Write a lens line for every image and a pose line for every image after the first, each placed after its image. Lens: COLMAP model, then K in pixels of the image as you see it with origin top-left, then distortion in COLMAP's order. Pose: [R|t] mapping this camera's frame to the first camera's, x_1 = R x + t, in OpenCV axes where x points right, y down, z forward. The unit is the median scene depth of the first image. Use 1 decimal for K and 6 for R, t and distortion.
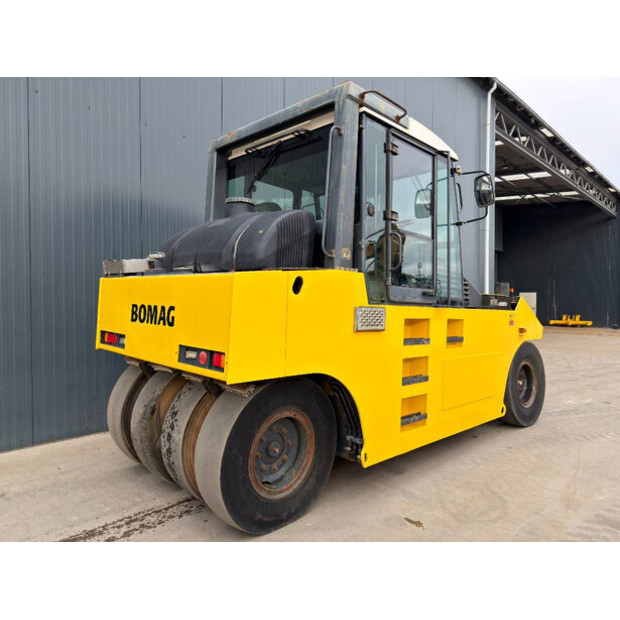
lens RADIAL K [[435.5, 0, 310.0], [0, 435.5, 310.0], [0, 0, 1]] dist [0.085959, -0.089753]
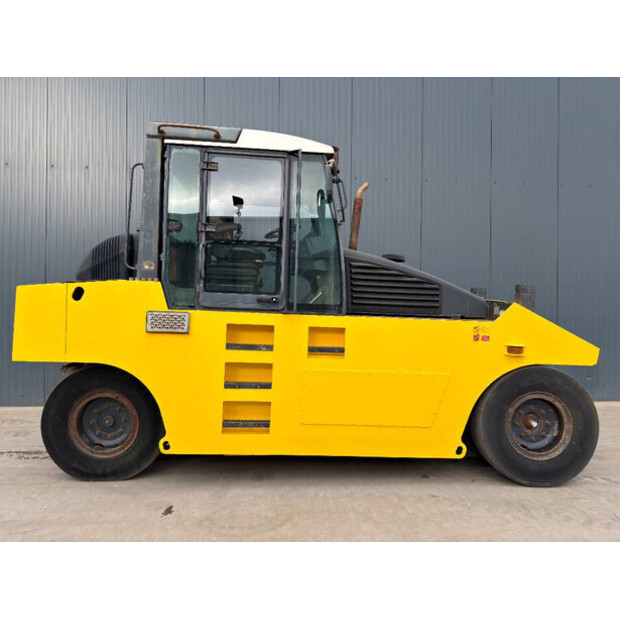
lens RADIAL K [[432.7, 0, 310.0], [0, 432.7, 310.0], [0, 0, 1]] dist [0.081138, -0.113879]
pose [[0.754293, 0.003570, -0.656528, 1.049137], [-0.020354, 0.999632, -0.017949, 0.001562], [0.656222, 0.026902, 0.754088, 0.355605]]
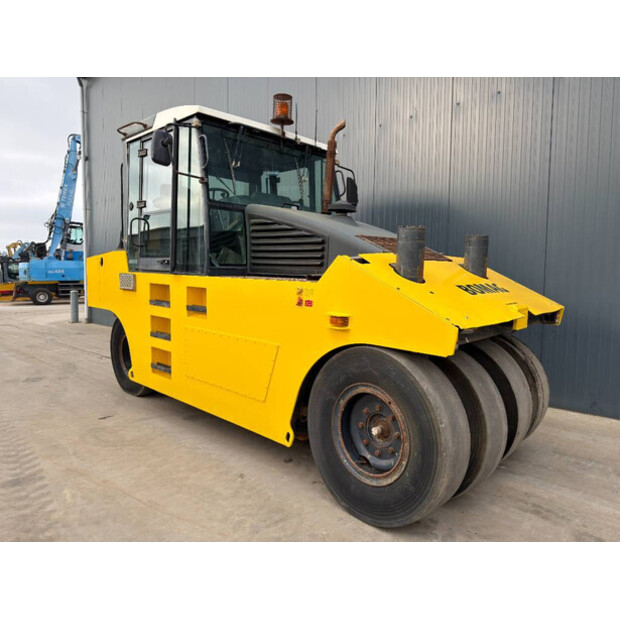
lens RADIAL K [[432.7, 0, 310.0], [0, 432.7, 310.0], [0, 0, 1]] dist [0.081138, -0.113879]
pose [[0.025880, 0.063533, -0.997644, 1.490781], [-0.030159, 0.997574, 0.062746, 0.004093], [0.999210, 0.028464, 0.027733, 1.435408]]
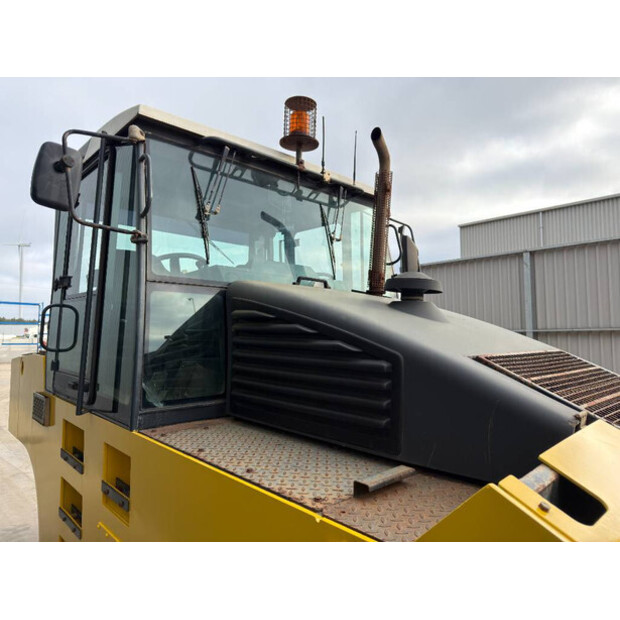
lens RADIAL K [[432.7, 0, 310.0], [0, 432.7, 310.0], [0, 0, 1]] dist [0.081138, -0.113879]
pose [[-0.040714, -0.091030, -0.995016, 0.927901], [-0.028299, 0.995547, -0.089921, -0.103775], [0.998770, 0.024497, -0.043109, 1.433009]]
